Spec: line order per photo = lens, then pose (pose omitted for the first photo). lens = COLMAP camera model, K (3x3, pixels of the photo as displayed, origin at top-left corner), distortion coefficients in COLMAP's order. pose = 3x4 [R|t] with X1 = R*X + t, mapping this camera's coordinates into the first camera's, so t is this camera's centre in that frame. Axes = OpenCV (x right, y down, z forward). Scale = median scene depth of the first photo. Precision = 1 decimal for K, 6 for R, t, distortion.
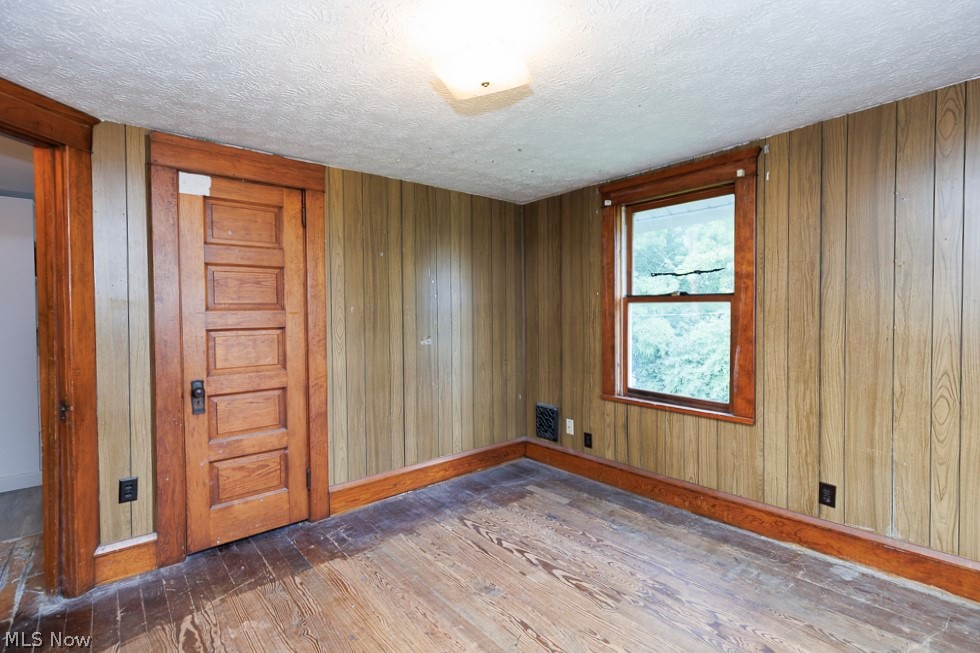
lens RADIAL K [[469.7, 0, 491.2], [0, 469.7, 321.5], [0, 0, 1]] dist [0.009258, -0.000171]
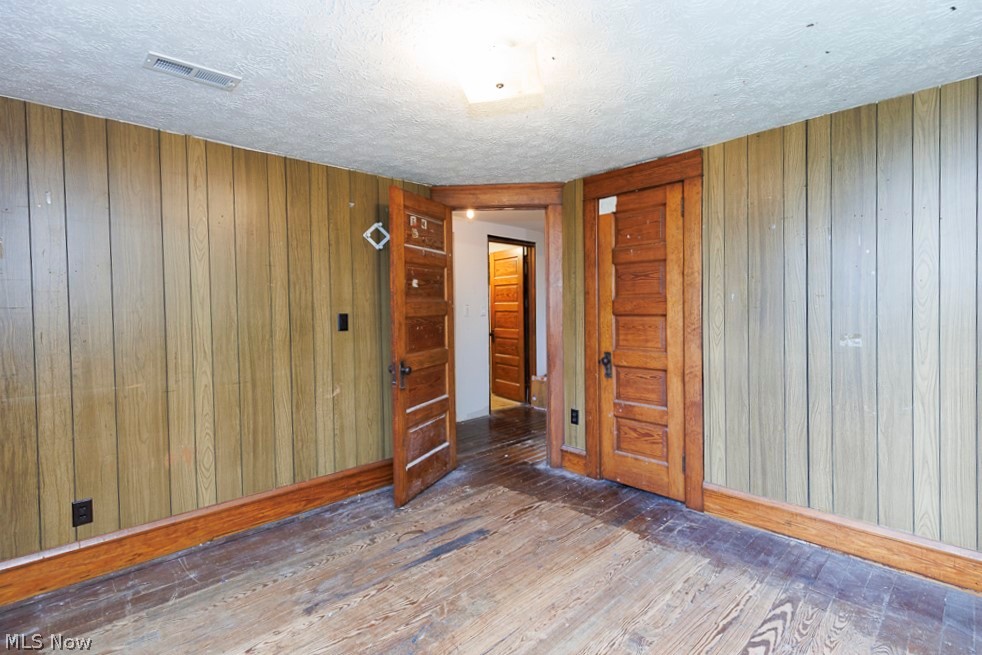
lens RADIAL K [[456.5, 0, 492.3], [0, 456.5, 313.9], [0, 0, 1]] dist [-0.000006, -0.000047]
pose [[0.057220, 0.025935, -0.998025, 0.575242], [-0.009313, 0.999633, 0.025443, -0.011602], [0.998318, 0.007839, 0.057441, 0.531488]]
